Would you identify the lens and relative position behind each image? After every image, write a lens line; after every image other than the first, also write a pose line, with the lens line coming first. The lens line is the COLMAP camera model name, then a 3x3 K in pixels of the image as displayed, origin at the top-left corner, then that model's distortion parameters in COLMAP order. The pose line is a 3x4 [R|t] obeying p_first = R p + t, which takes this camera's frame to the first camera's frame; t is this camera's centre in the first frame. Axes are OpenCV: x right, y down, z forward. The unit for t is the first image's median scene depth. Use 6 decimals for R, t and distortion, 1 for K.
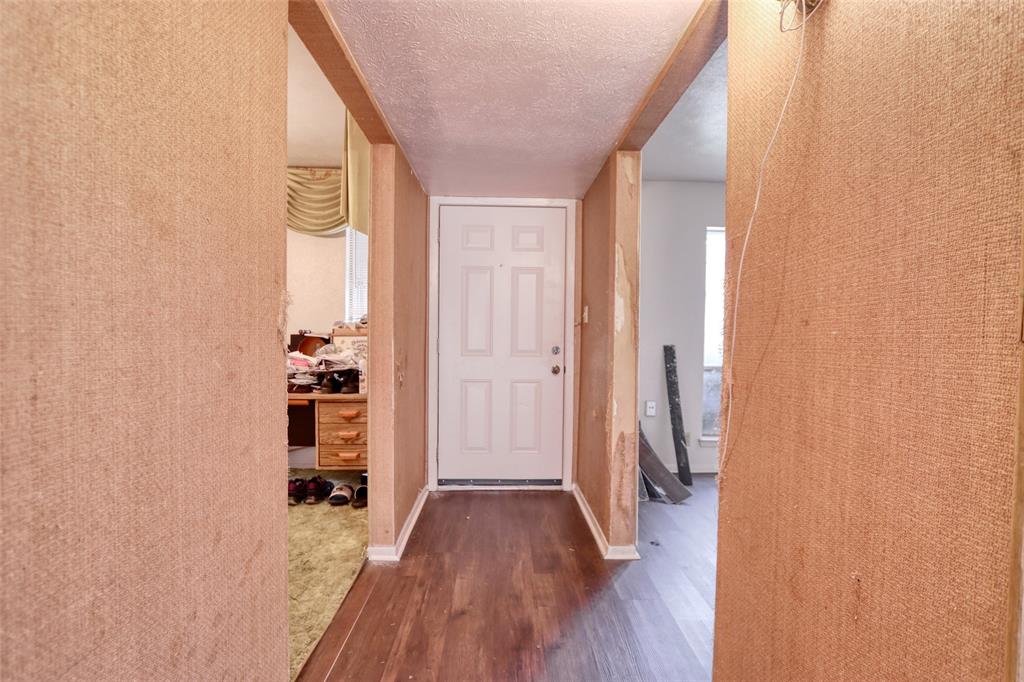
lens RADIAL K [[472.0, 0, 512.3], [0, 472.0, 340.3], [0, 0, 1]] dist [-0.013640, 0.000001]
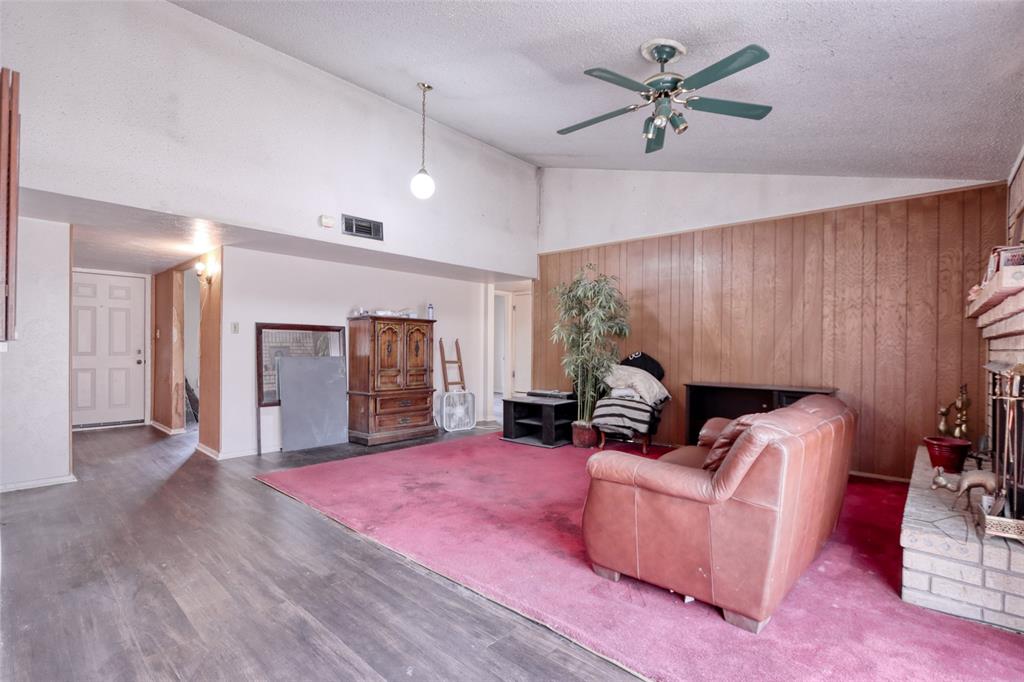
lens RADIAL K [[472.0, 0, 510.5], [0, 472.0, 346.7], [0, 0, 1]] dist [-0.013640, 0.000001]
pose [[0.689768, -0.009288, 0.723970, -0.255828], [0.016657, 0.999857, -0.003043, 0.032279], [-0.723838, 0.014158, 0.689824, -1.477645]]
